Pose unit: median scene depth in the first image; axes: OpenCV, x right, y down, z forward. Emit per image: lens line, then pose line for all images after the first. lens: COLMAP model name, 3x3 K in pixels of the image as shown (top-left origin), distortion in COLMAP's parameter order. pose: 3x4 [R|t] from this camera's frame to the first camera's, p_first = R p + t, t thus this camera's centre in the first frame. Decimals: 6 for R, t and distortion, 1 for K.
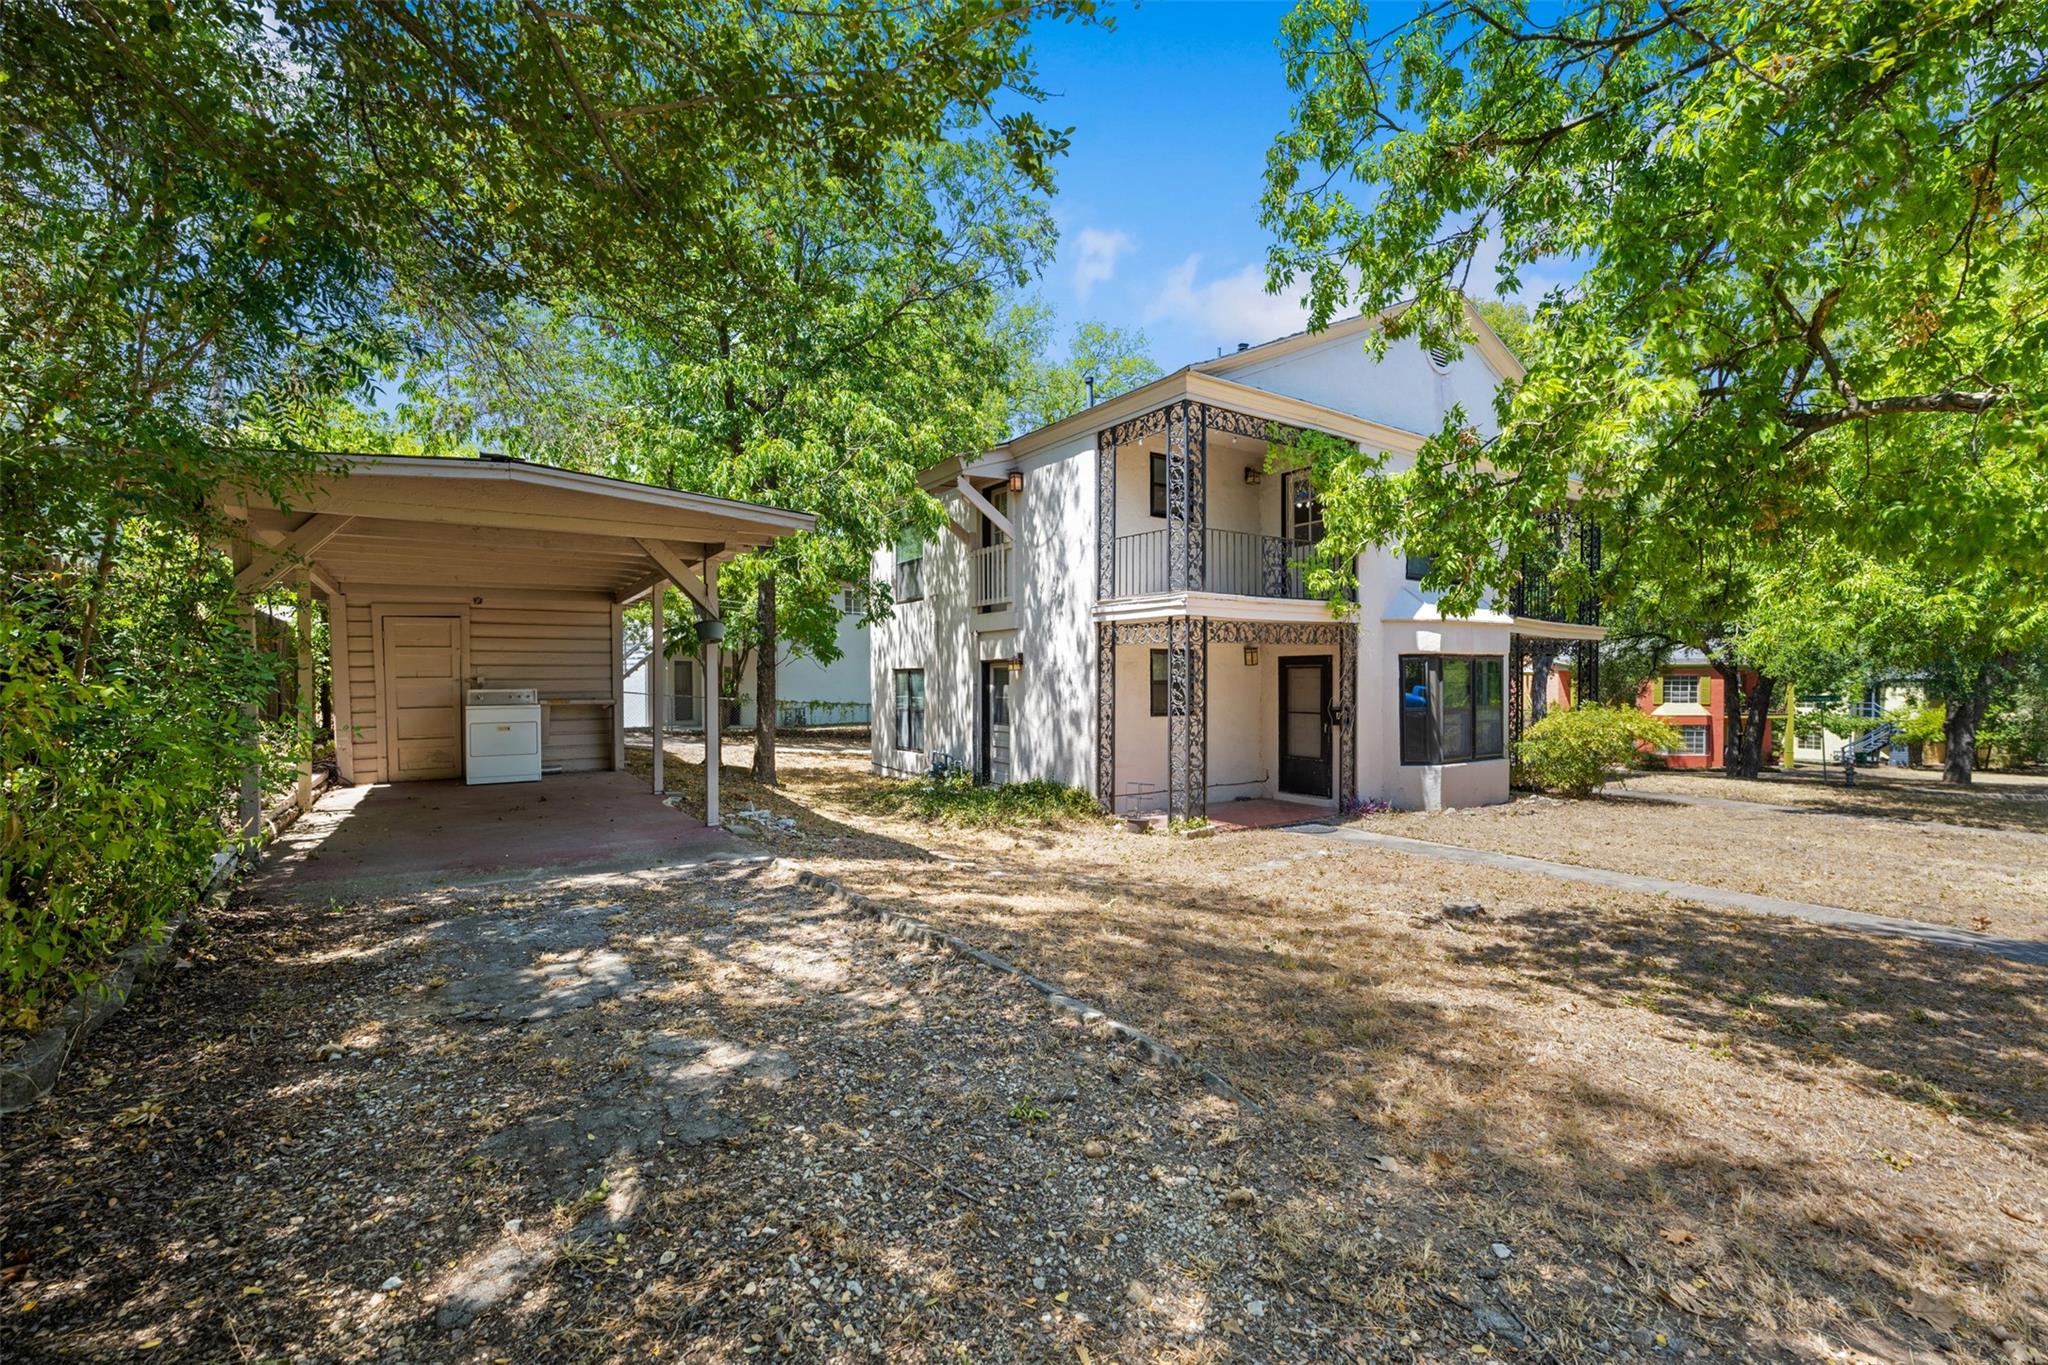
lens RADIAL K [[854.5, 0, 1030.5], [0, 854.5, 683.9], [0, 0, 1]] dist [-0.002007, -0.000376]
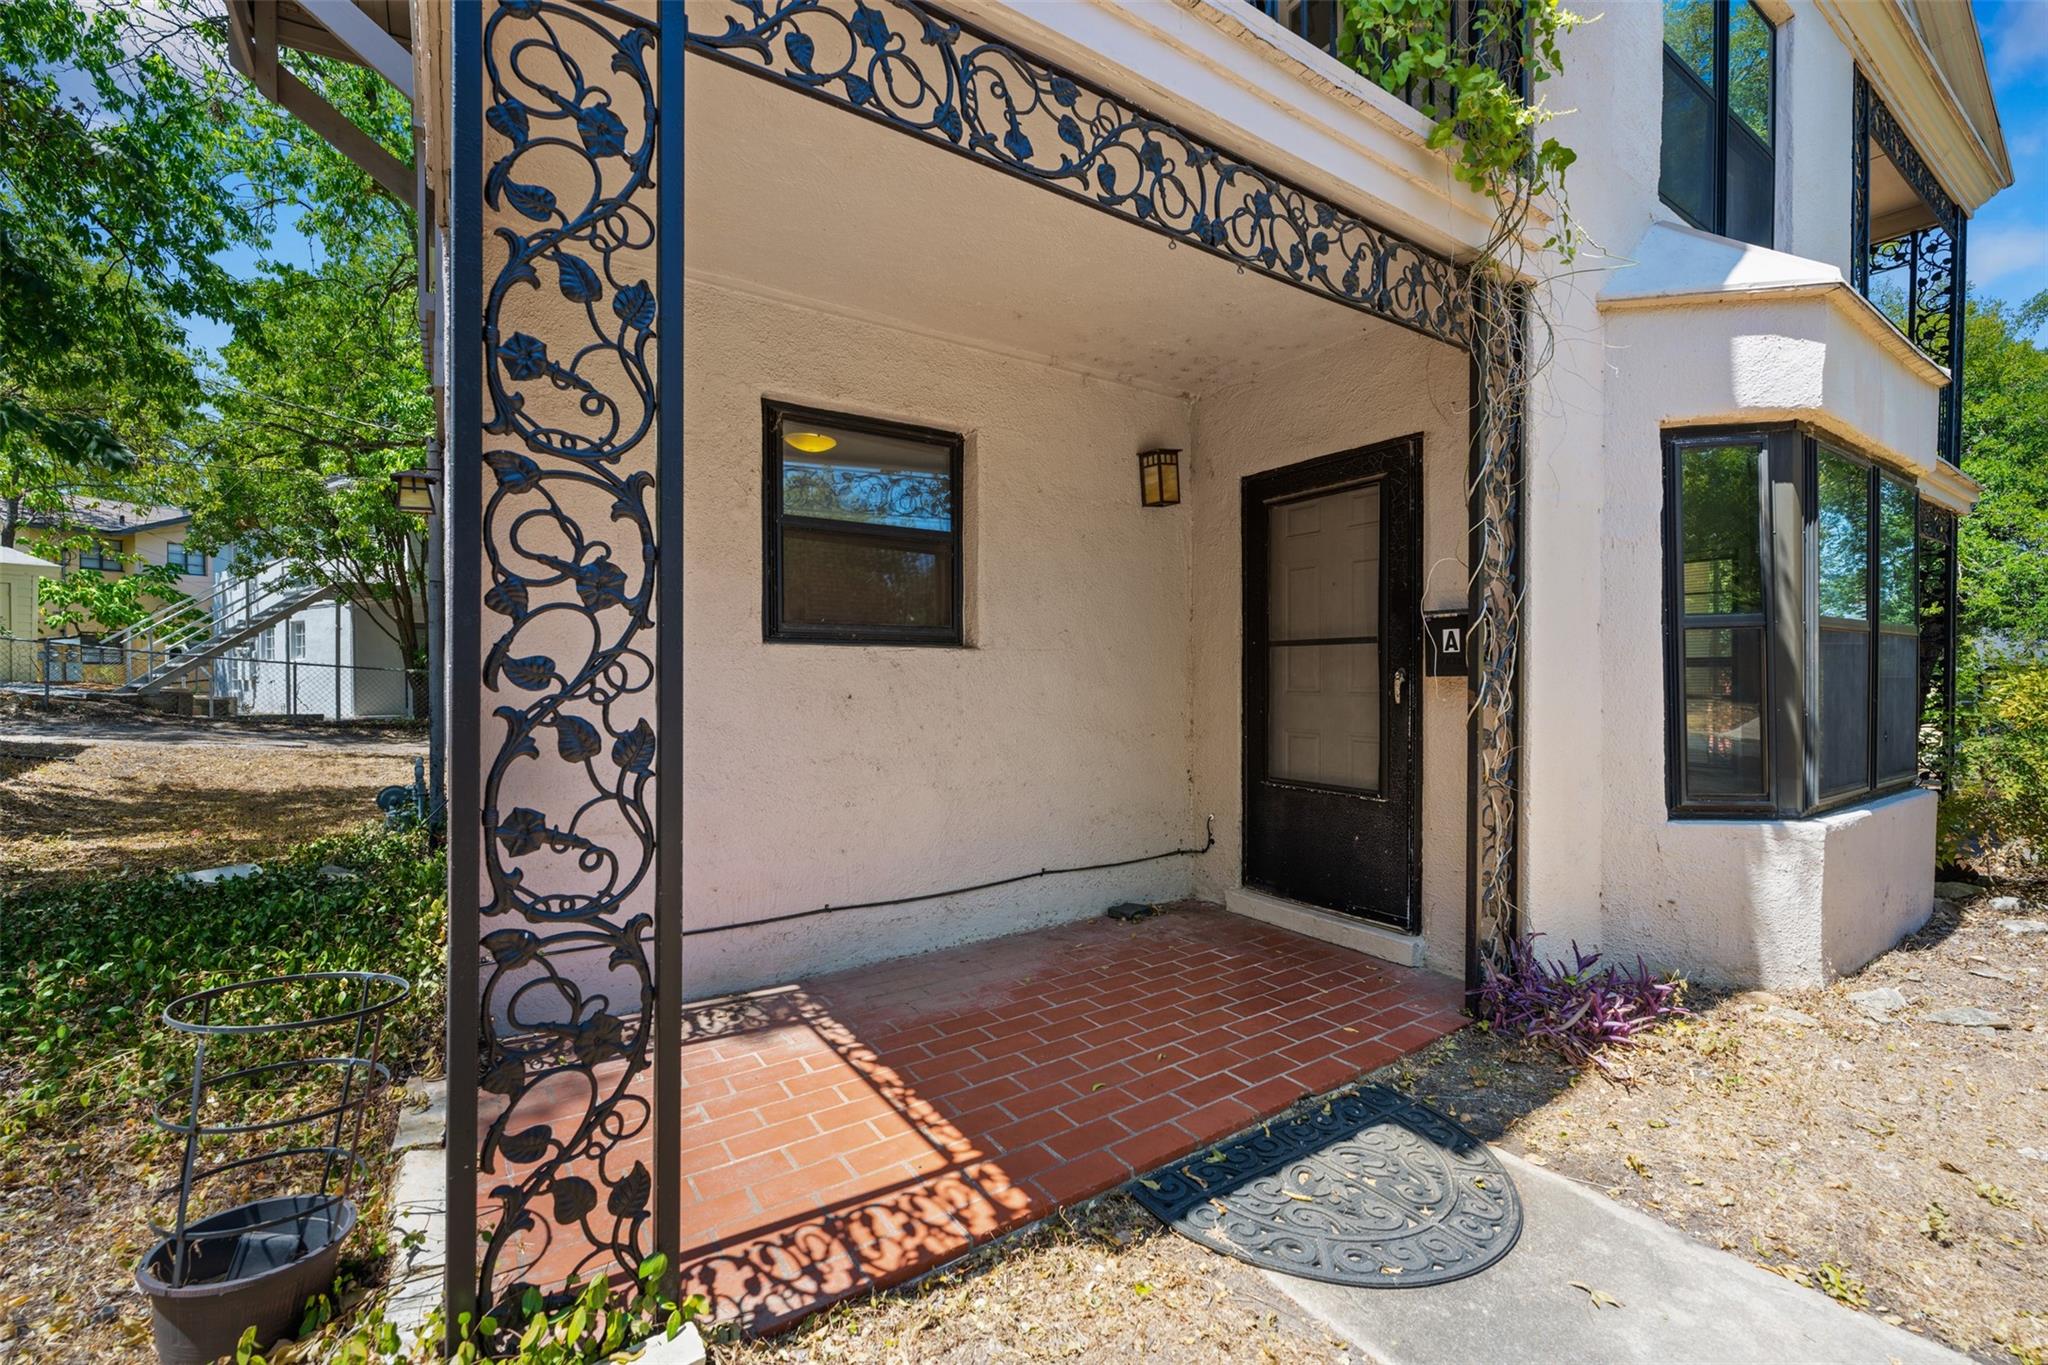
lens RADIAL K [[854.5, 0, 1030.5], [0, 854.5, 683.9], [0, 0, 1]] dist [-0.002007, -0.000376]
pose [[0.999997, 0.001862, -0.001372, 0.223951], [-0.001859, 0.999995, 0.002441, 0.050135], [0.001377, -0.002438, 0.999996, 0.718984]]
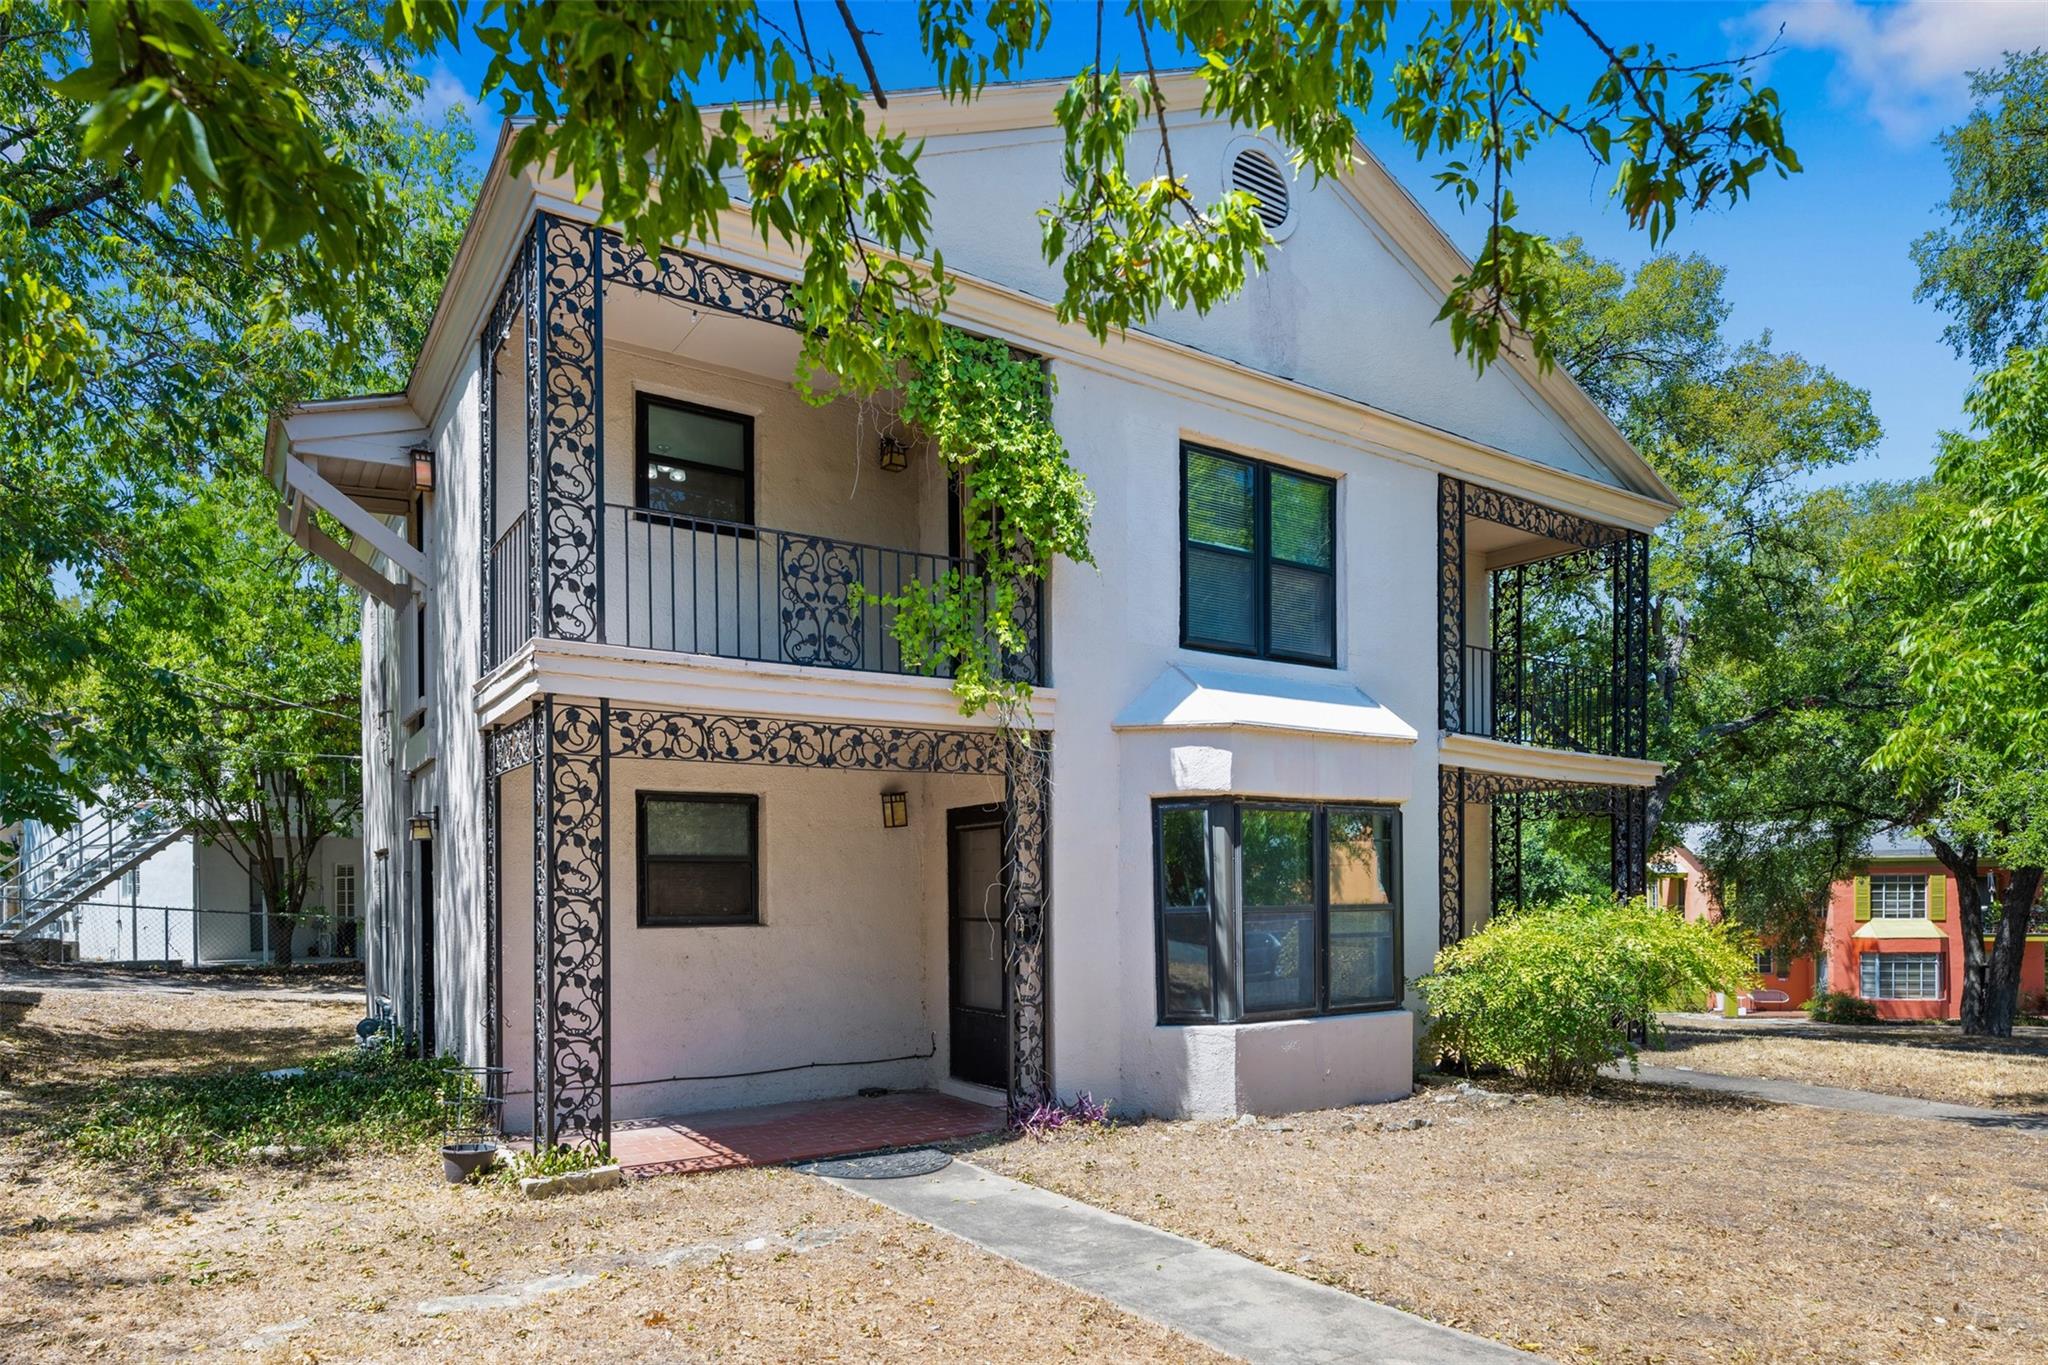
lens RADIAL K [[1179.1, 0, 970.7], [0, 1179.1, 898.3], [0, 0, 1]] dist [0.000686, 0.001169]
pose [[0.999412, -0.006606, -0.033658, 0.351297], [0.006474, 0.999971, -0.004031, 0.024979], [0.033683, 0.003811, 0.999425, 0.324674]]
